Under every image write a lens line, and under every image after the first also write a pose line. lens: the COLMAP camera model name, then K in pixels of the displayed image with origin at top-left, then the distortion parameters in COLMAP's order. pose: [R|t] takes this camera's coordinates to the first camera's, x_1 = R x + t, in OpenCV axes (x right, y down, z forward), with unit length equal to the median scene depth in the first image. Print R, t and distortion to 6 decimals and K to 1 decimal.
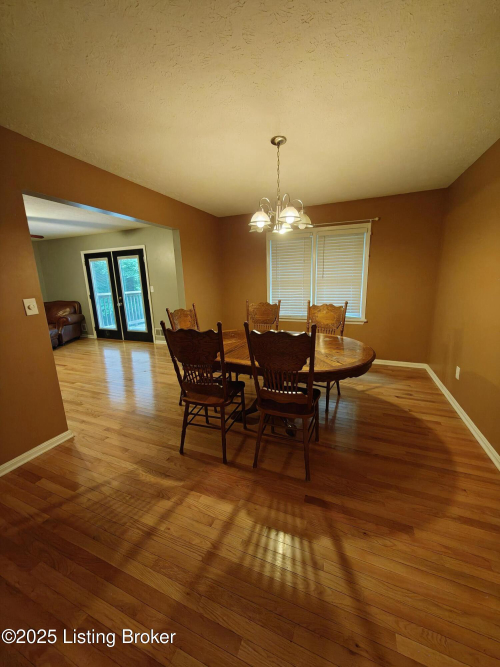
lens RADIAL K [[250.4, 0, 252.4], [0, 250.4, 333.0], [0, 0, 1]] dist [-0.005510, 0.001352]
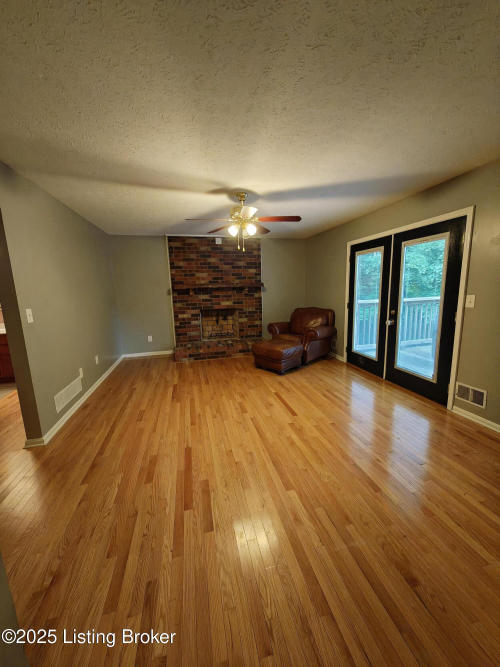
lens RADIAL K [[250.4, 0, 250.1], [0, 250.4, 330.3], [0, 0, 1]] dist [-0.005510, 0.001352]
pose [[0.587348, 0.145085, -0.796224, -0.269734], [-0.150620, 0.986209, 0.068596, -0.093944], [0.795196, 0.079637, 0.601100, 0.405952]]
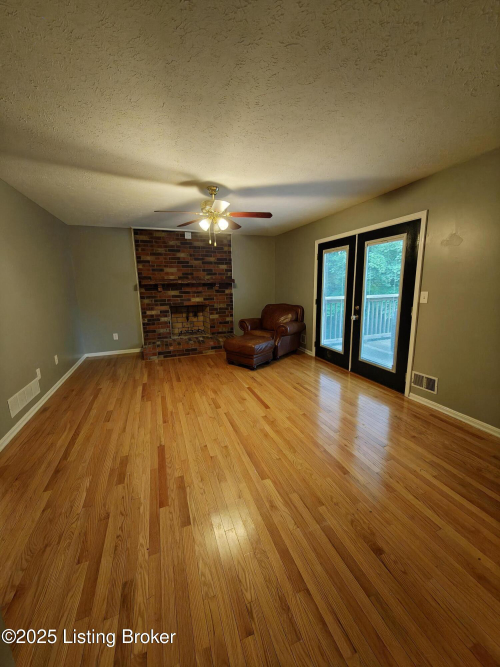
lens RADIAL K [[250.4, 0, 249.8], [0, 250.4, 330.8], [0, 0, 1]] dist [-0.005510, 0.001352]
pose [[0.678638, 0.147343, -0.719542, -0.270652], [-0.147945, 0.987014, 0.062579, -0.088287], [0.719419, 0.063984, 0.691623, 0.400142]]
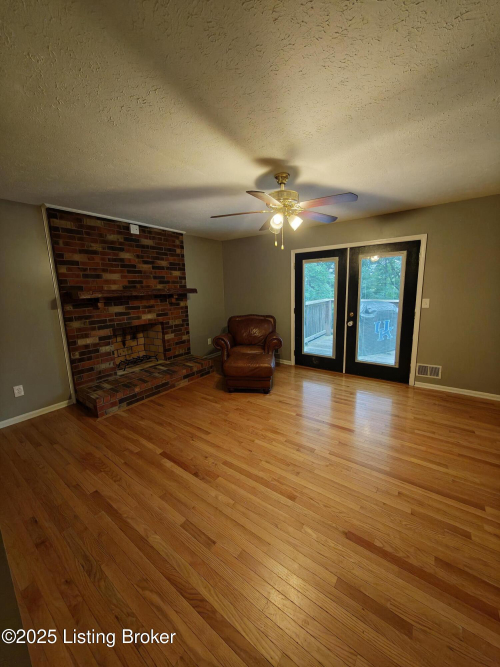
lens RADIAL K [[250.4, 0, 251.1], [0, 250.4, 331.3], [0, 0, 1]] dist [-0.005510, 0.001352]
pose [[0.969725, 0.040286, -0.240855, -0.689337], [-0.045604, 0.998823, -0.016547, -0.074639], [0.239905, 0.027030, 0.970420, 0.282241]]
